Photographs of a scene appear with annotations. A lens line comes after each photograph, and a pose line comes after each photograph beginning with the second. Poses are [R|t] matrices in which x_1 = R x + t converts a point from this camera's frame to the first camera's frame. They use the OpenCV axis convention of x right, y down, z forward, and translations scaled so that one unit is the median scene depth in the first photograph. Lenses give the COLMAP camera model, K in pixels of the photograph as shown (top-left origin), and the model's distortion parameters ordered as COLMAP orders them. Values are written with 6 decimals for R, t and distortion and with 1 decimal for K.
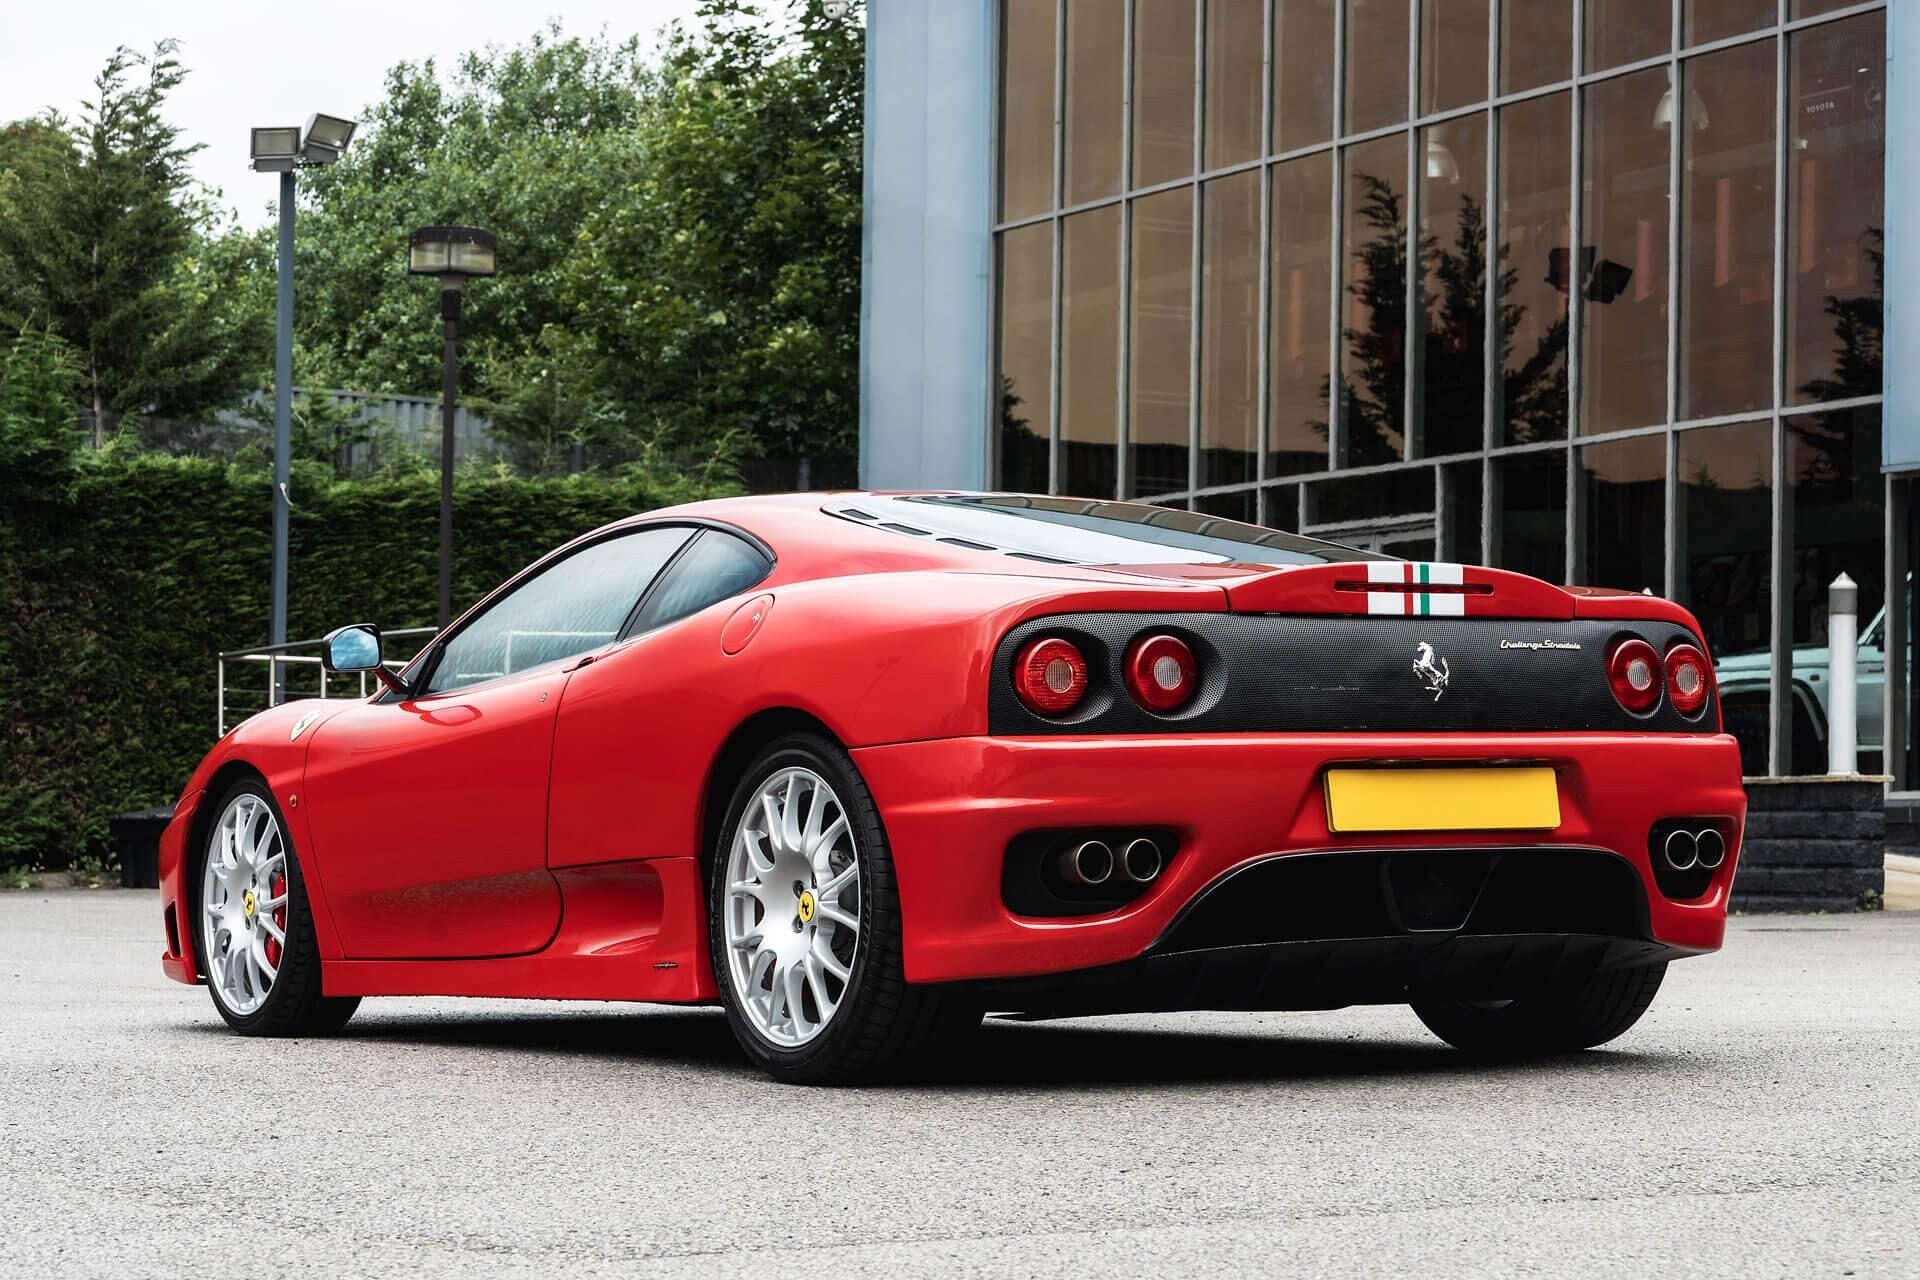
lens RADIAL K [[4560.4, 0, 985.8], [0, 4560.4, 695.3], [0, 0, 1]] dist [0.094234, -0.996374]
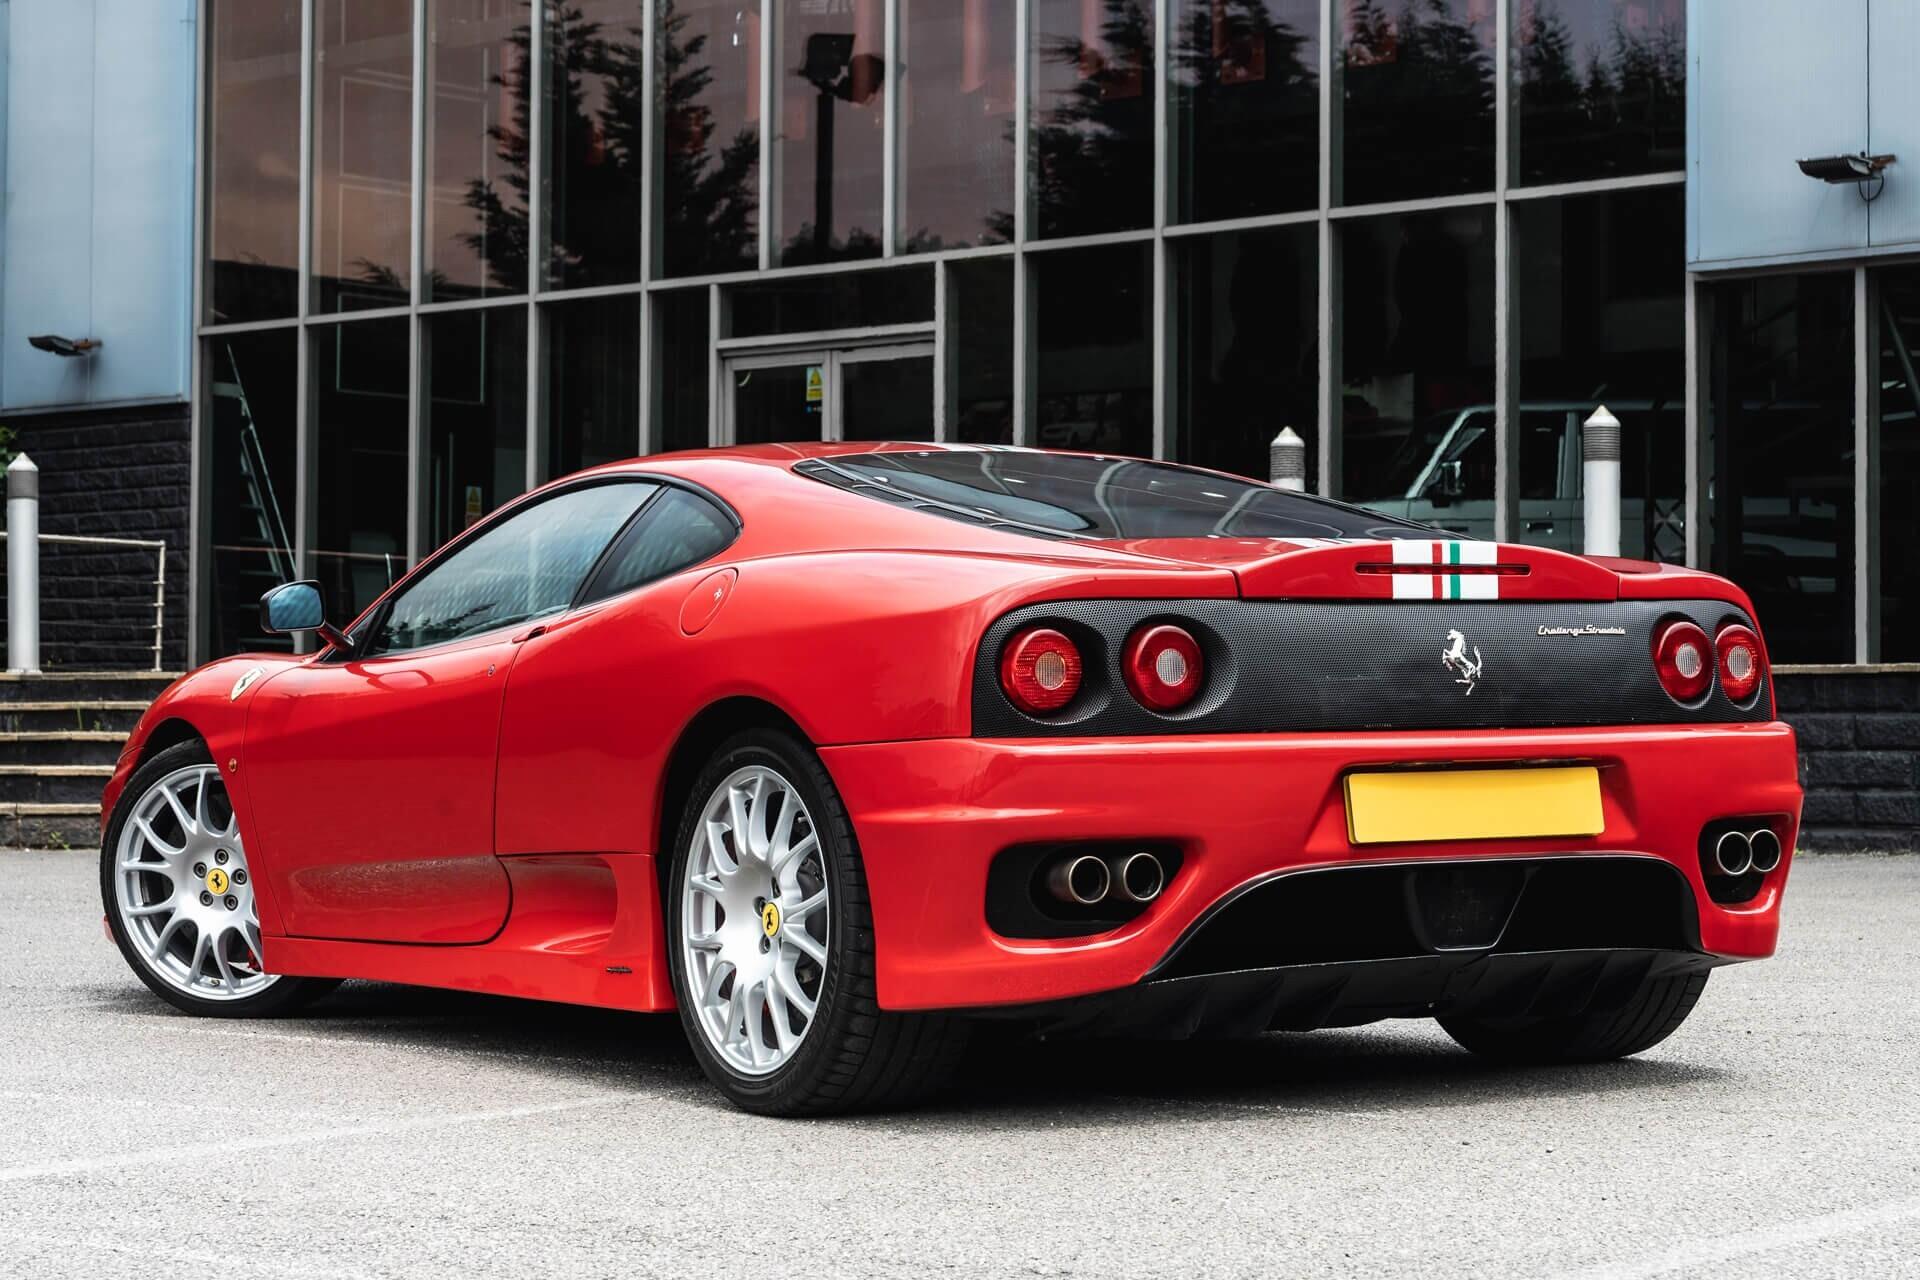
lens RADIAL K [[4311.1, 0, 1017.0], [0, 4311.1, 644.2], [0, 0, 1]] dist [0.019139, 0.315416]
pose [[0.944178, 0.001674, 0.329433, -0.208644], [-0.007367, 0.999844, 0.016036, 0.005270], [-0.329355, -0.017568, 0.944043, 0.457886]]
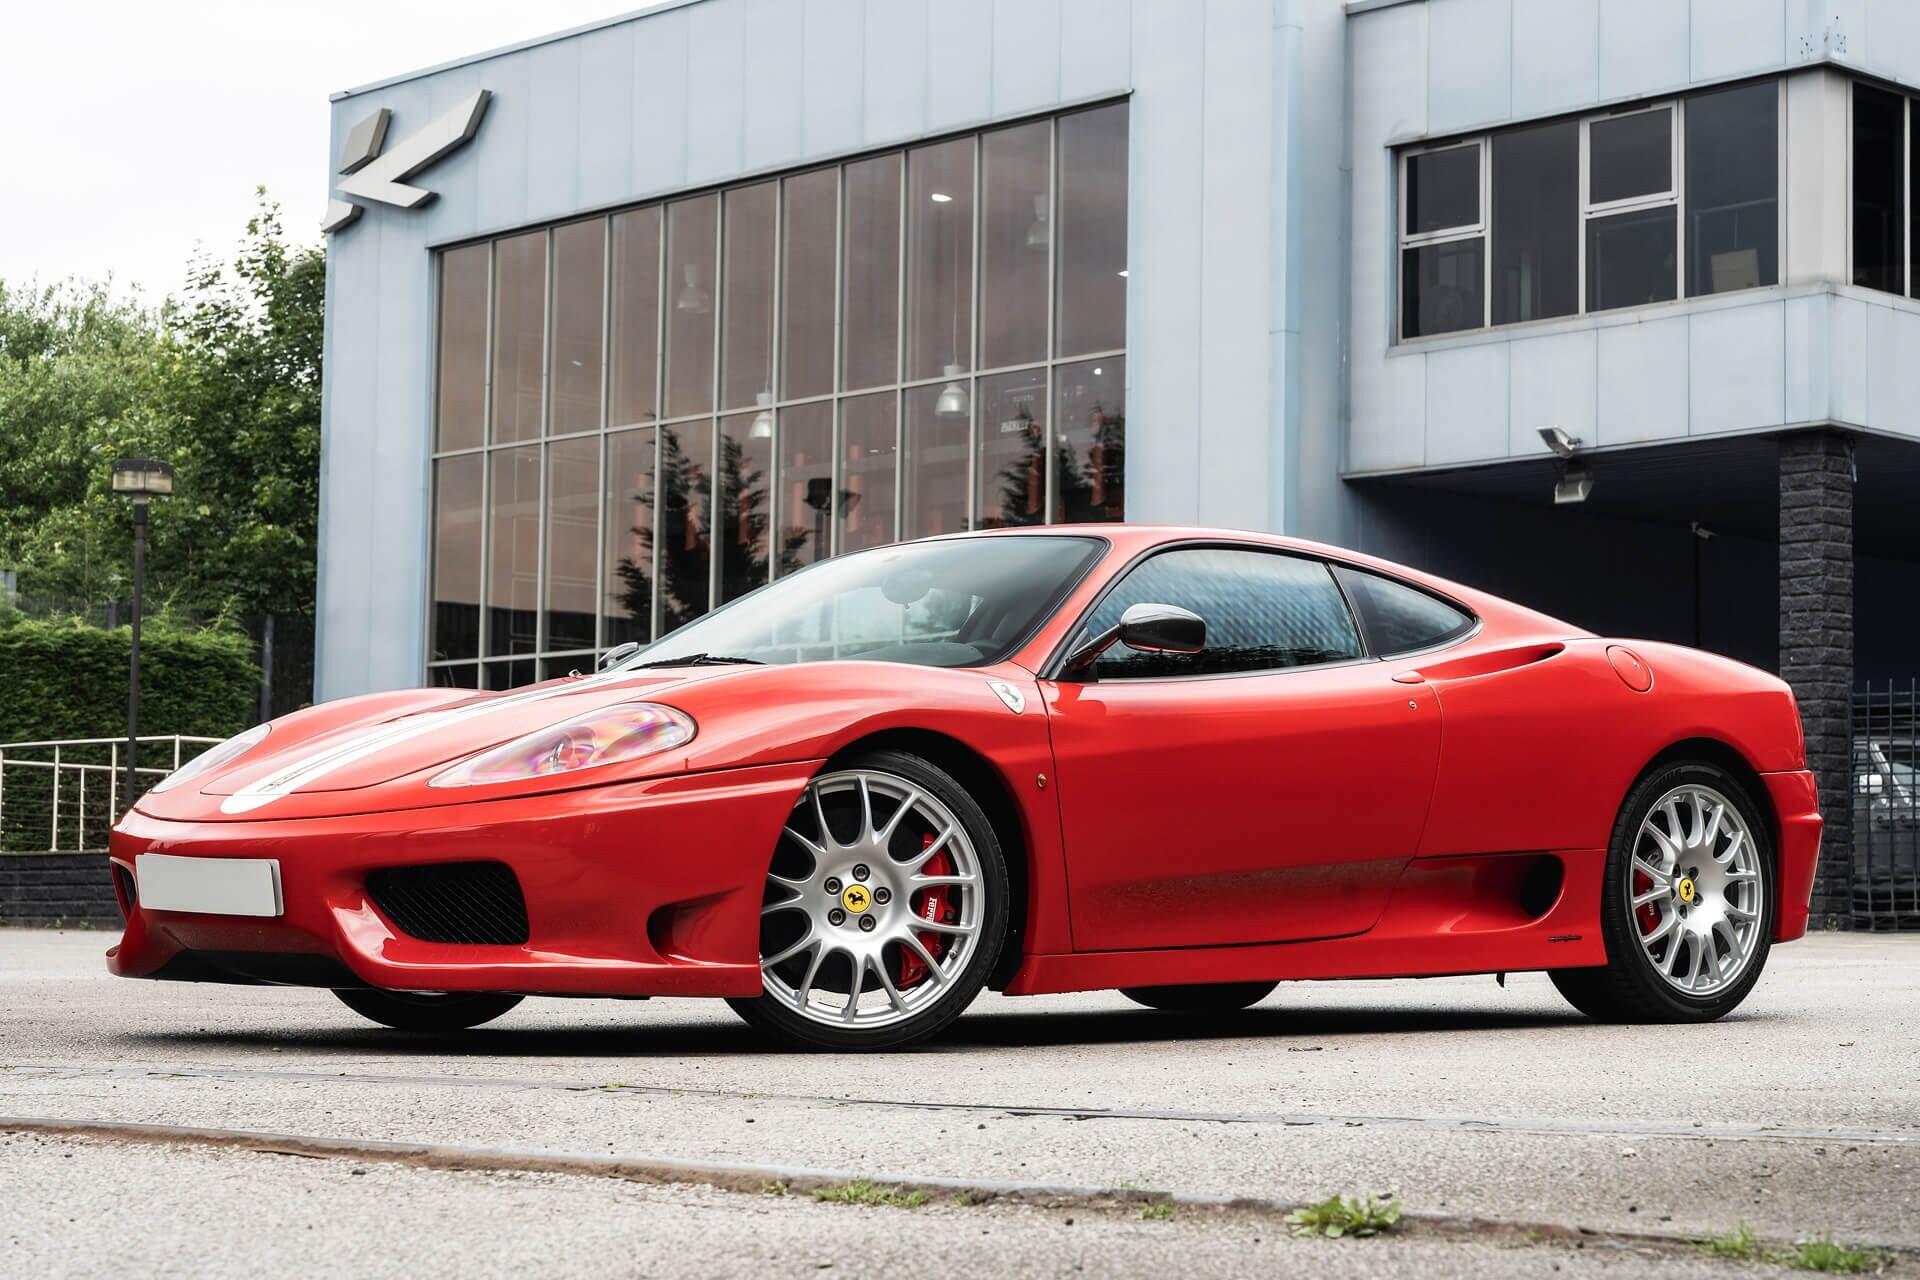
lens RADIAL K [[3810.1, 0, 960.0], [0, 3810.1, 640.0], [0, 0, 1]] dist [0.003593, 0.181750]
pose [[0.971251, 0.021478, 0.237086, -0.218984], [-0.012327, 0.999123, -0.040013, -0.002146], [-0.237737, 0.035940, 0.970664, -0.319189]]
